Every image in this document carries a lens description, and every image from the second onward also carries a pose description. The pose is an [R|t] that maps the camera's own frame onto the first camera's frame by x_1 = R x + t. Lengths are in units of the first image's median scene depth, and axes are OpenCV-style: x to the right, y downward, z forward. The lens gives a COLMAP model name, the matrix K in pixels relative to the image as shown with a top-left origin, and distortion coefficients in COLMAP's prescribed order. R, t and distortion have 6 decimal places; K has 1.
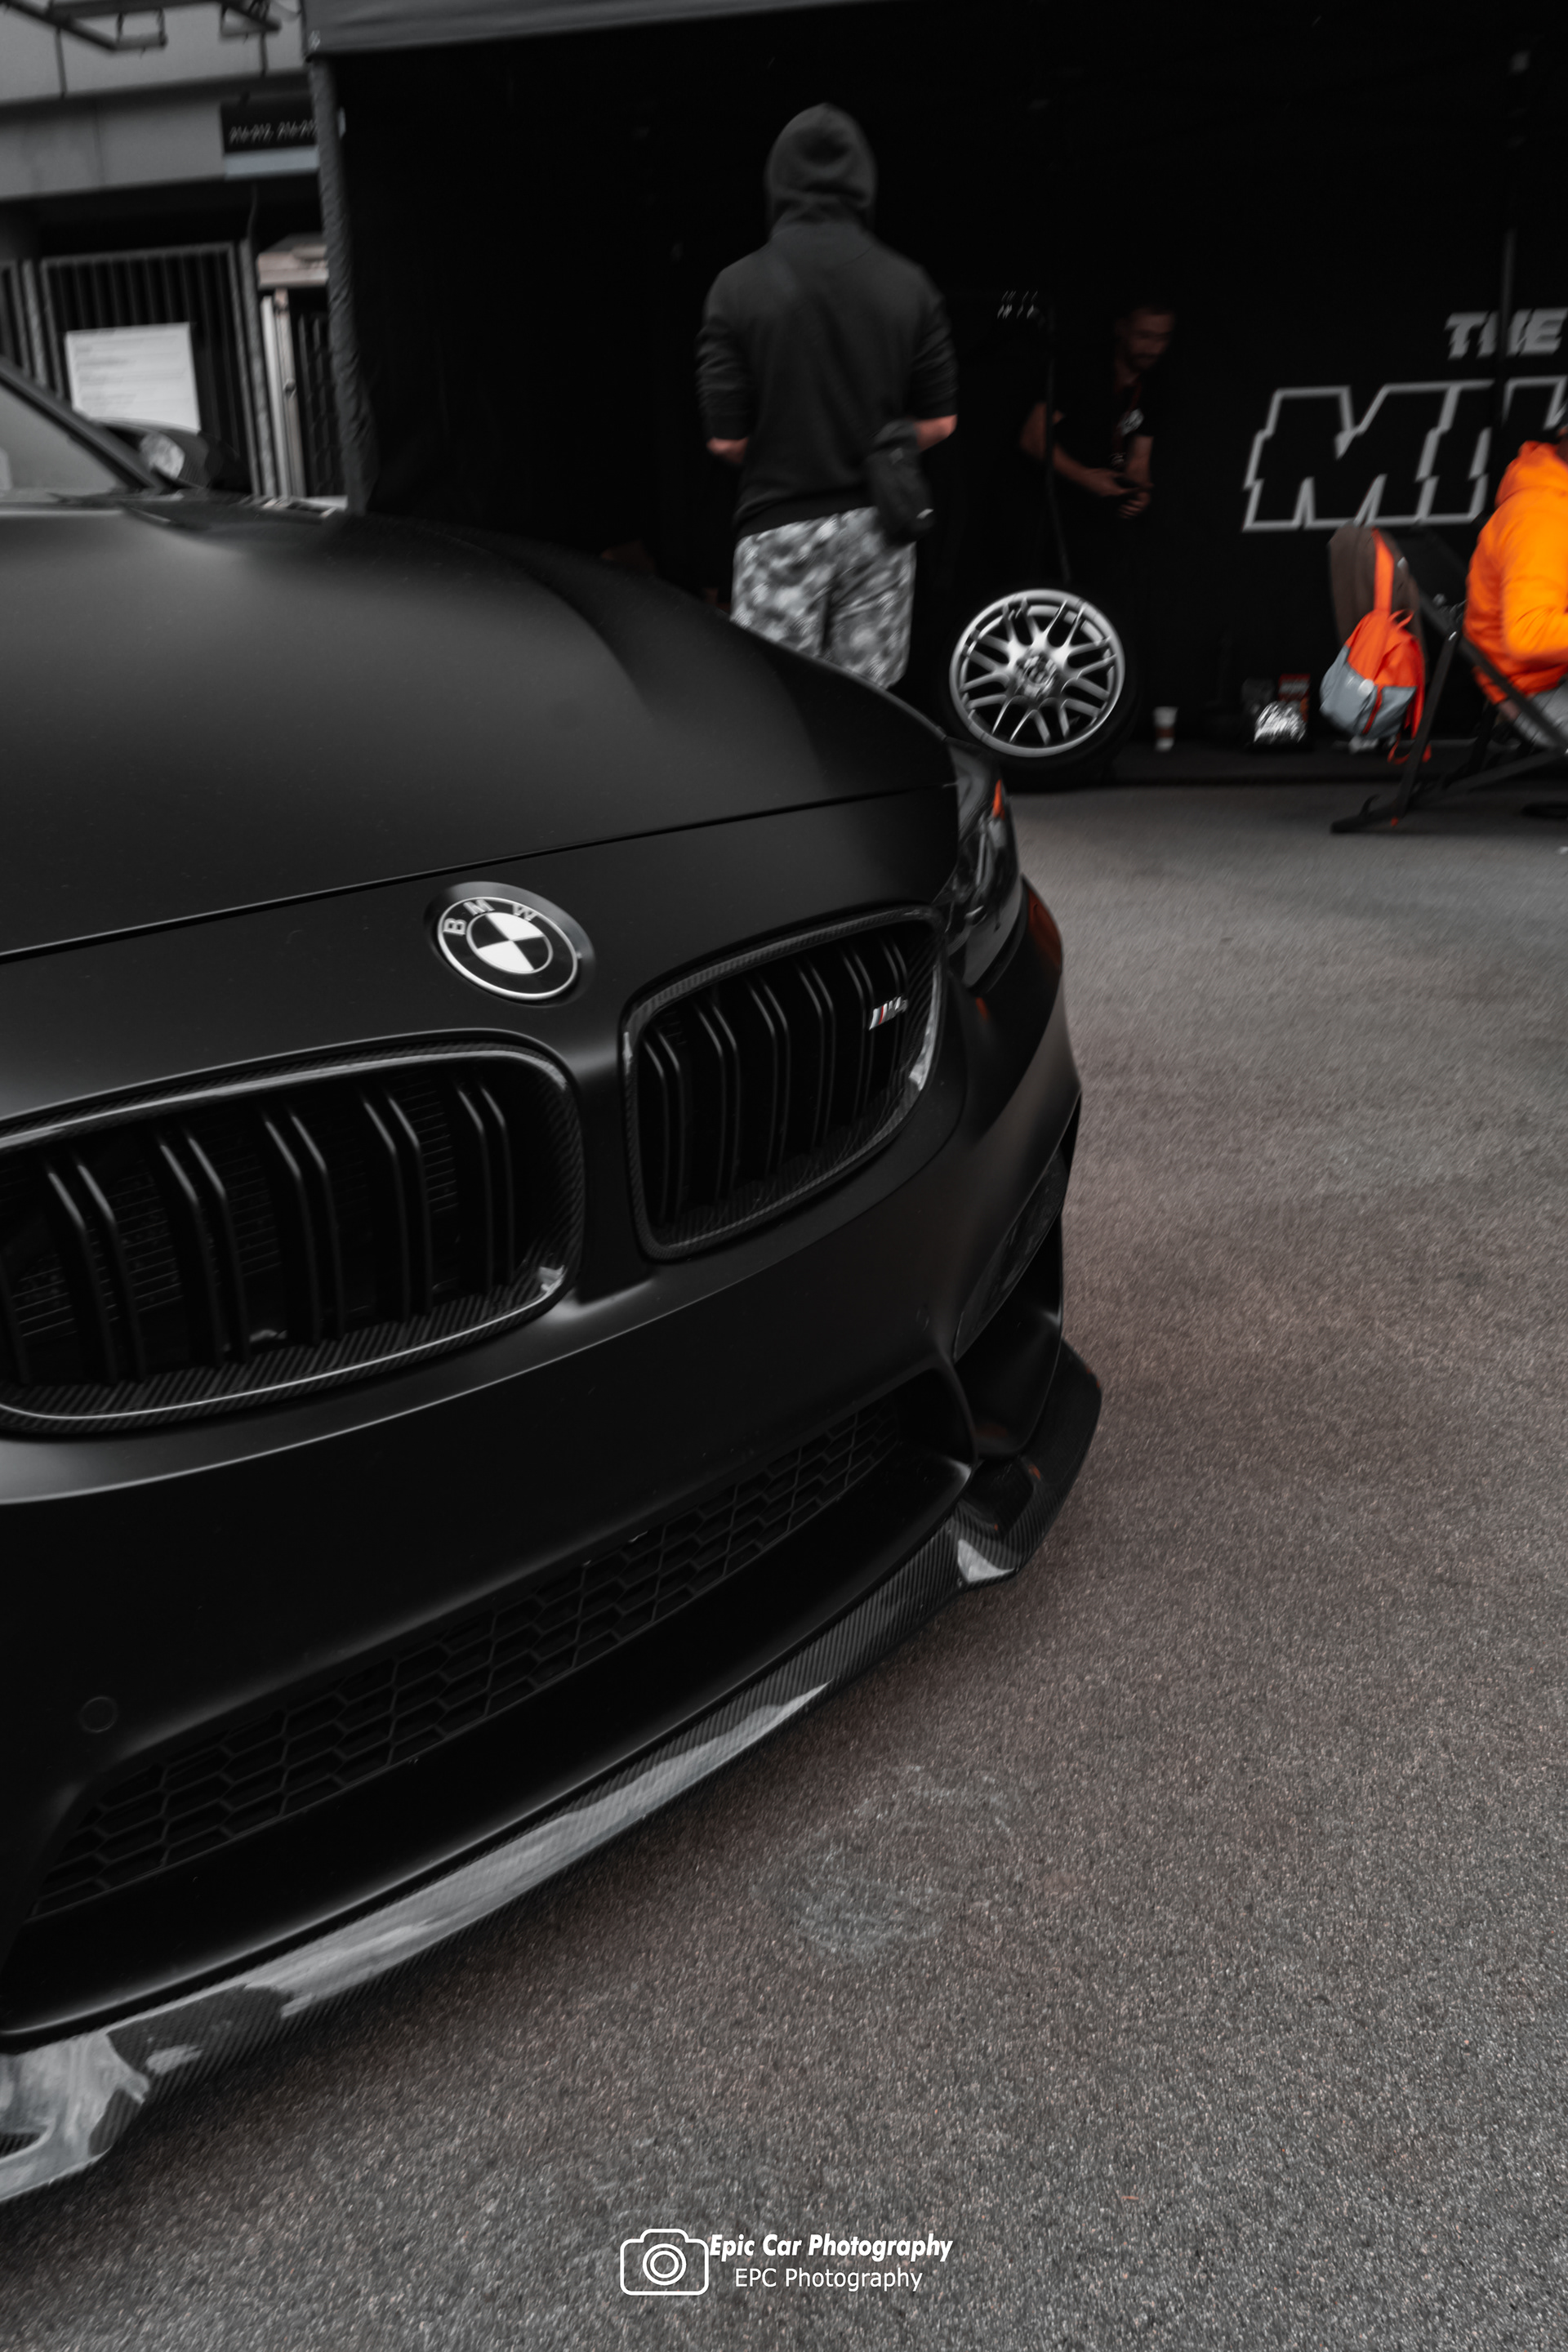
lens RADIAL K [[2186.6, 0, 794.2], [0, 2186.6, 1172.1], [0, 0, 1]] dist [-0.089768, 0.047881]
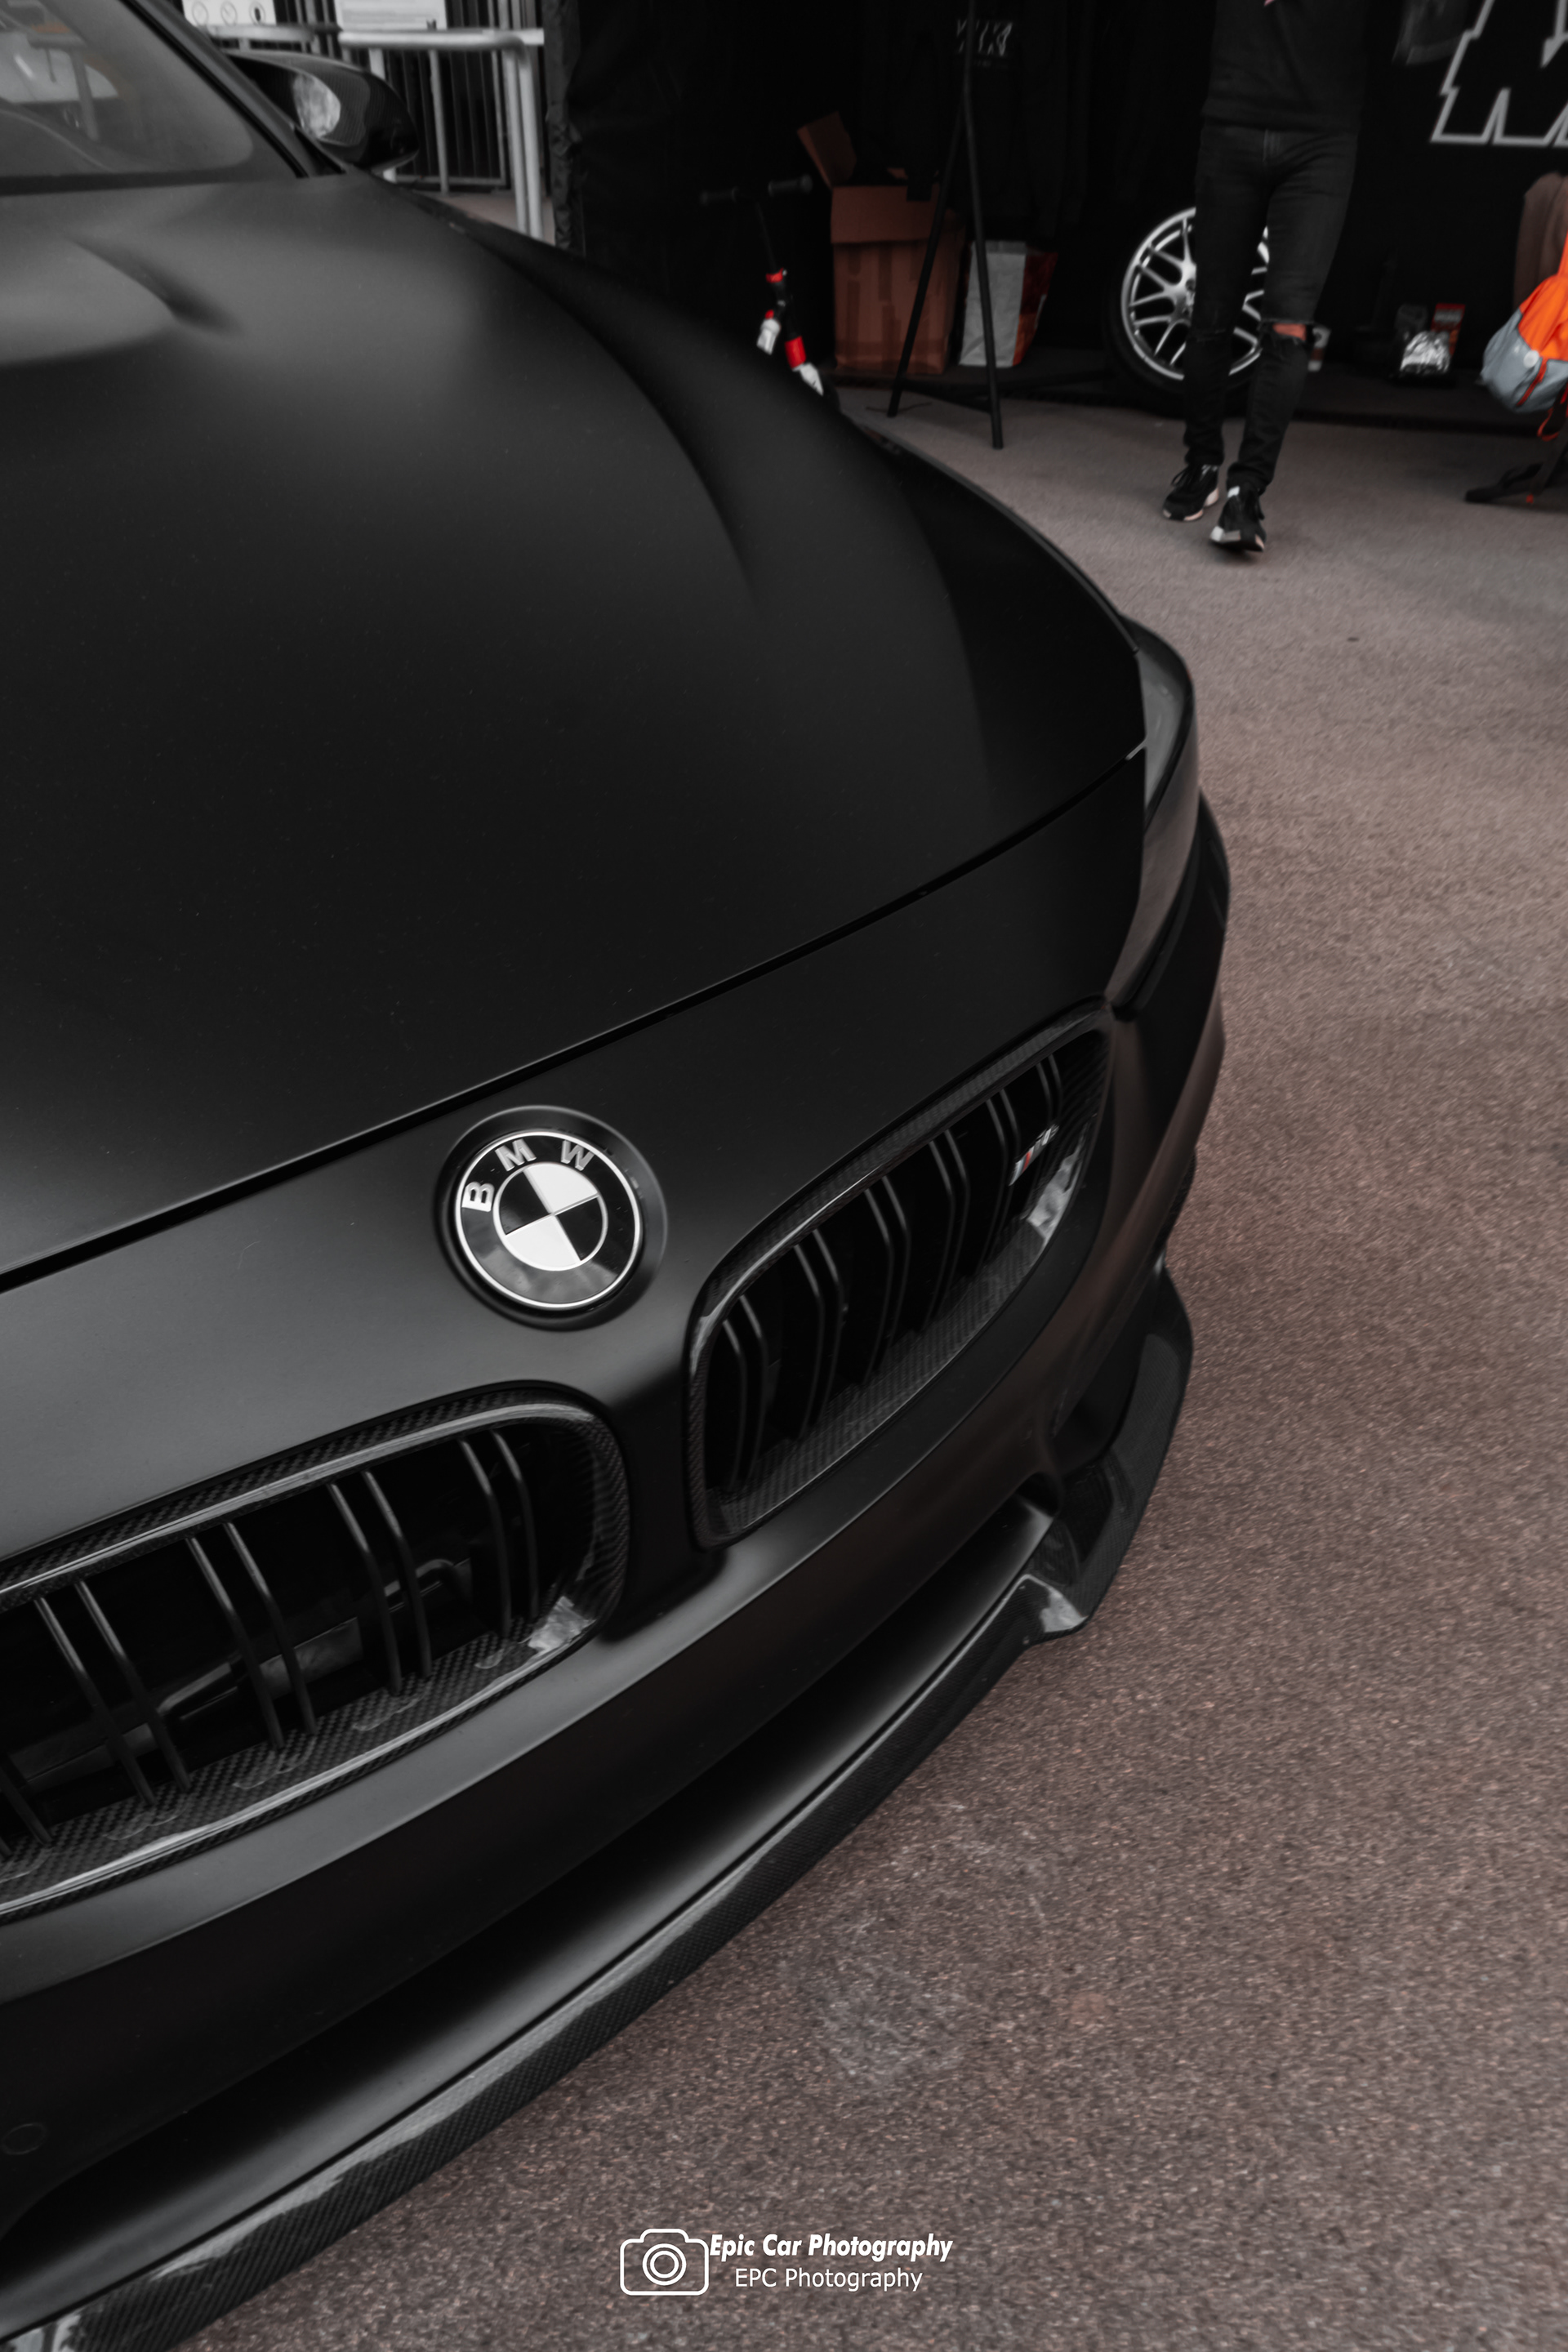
lens RADIAL K [[1652.5, 0, 771.9], [0, 1652.5, 1190.3], [0, 0, 1]] dist [-0.041090, 0.012509]
pose [[0.992617, 0.106731, -0.057613, -0.014375], [-0.081797, 0.939812, 0.331757, -0.208700], [0.089554, -0.324596, 0.941604, 0.312263]]
